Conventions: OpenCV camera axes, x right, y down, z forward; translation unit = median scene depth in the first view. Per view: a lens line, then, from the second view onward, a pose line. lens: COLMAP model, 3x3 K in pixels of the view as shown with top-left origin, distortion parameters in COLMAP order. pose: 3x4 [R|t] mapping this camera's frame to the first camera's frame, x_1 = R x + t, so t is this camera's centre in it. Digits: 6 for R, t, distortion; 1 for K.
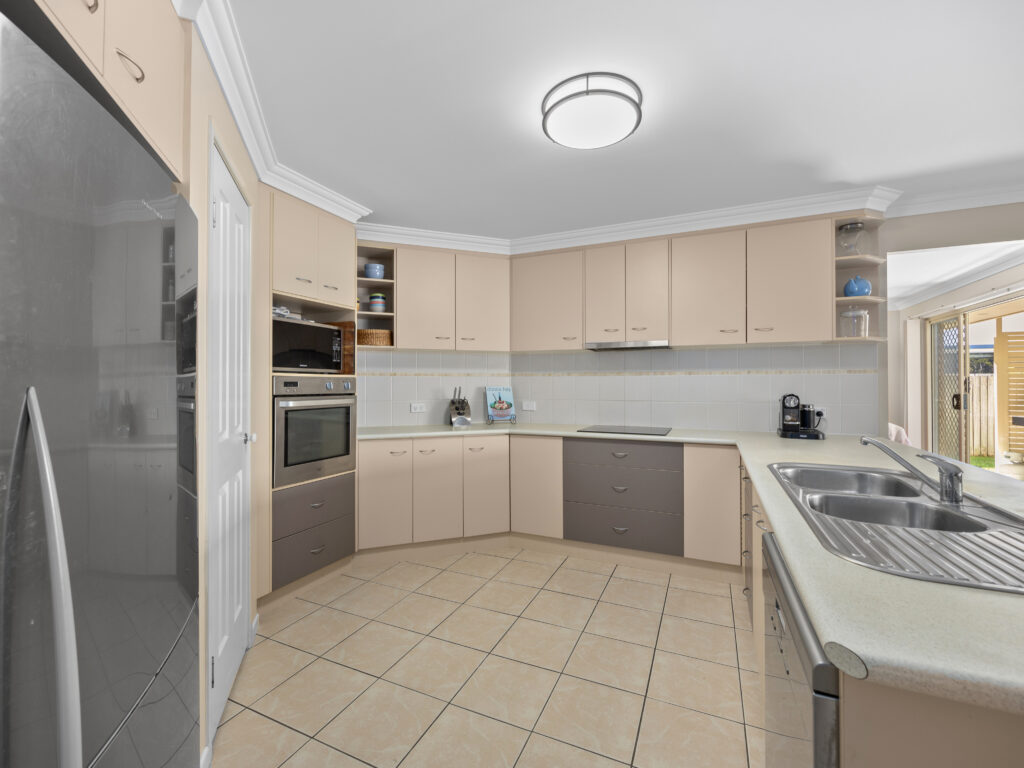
lens RADIAL K [[439.1, 0, 506.5], [0, 439.1, 380.4], [0, 0, 1]] dist [-0.000982, 0.000163]
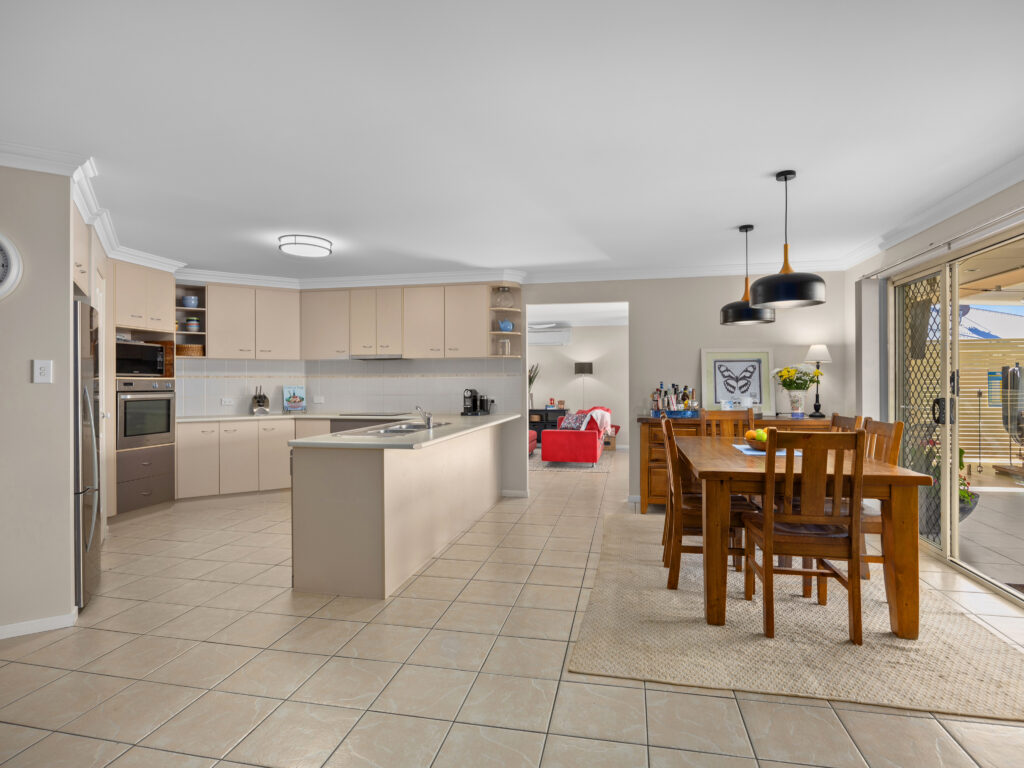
lens RADIAL K [[535.5, 0, 514.3], [0, 535.5, 381.9], [0, 0, 1]] dist [-0.013882, -0.000063]
pose [[0.974626, -0.002929, 0.223822, 0.321956], [0.001559, 0.999979, 0.006295, -0.007067], [-0.223836, -0.005786, 0.974610, -0.872784]]
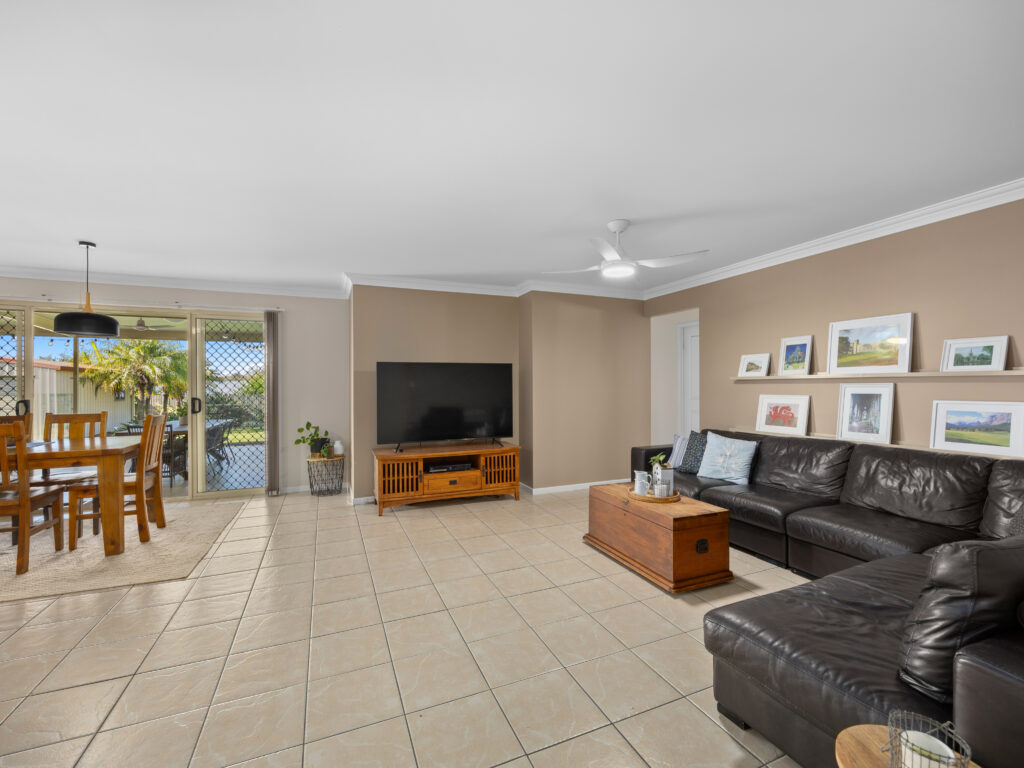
lens RADIAL K [[436.4, 0, 510.6], [0, 436.4, 387.4], [0, 0, 1]] dist [-0.002330, 0.000096]
pose [[-0.739250, 0.002326, 0.673427, -0.524408], [-0.000248, 0.999993, -0.003726, 0.002132], [-0.673431, -0.002922, -0.739245, 0.007265]]
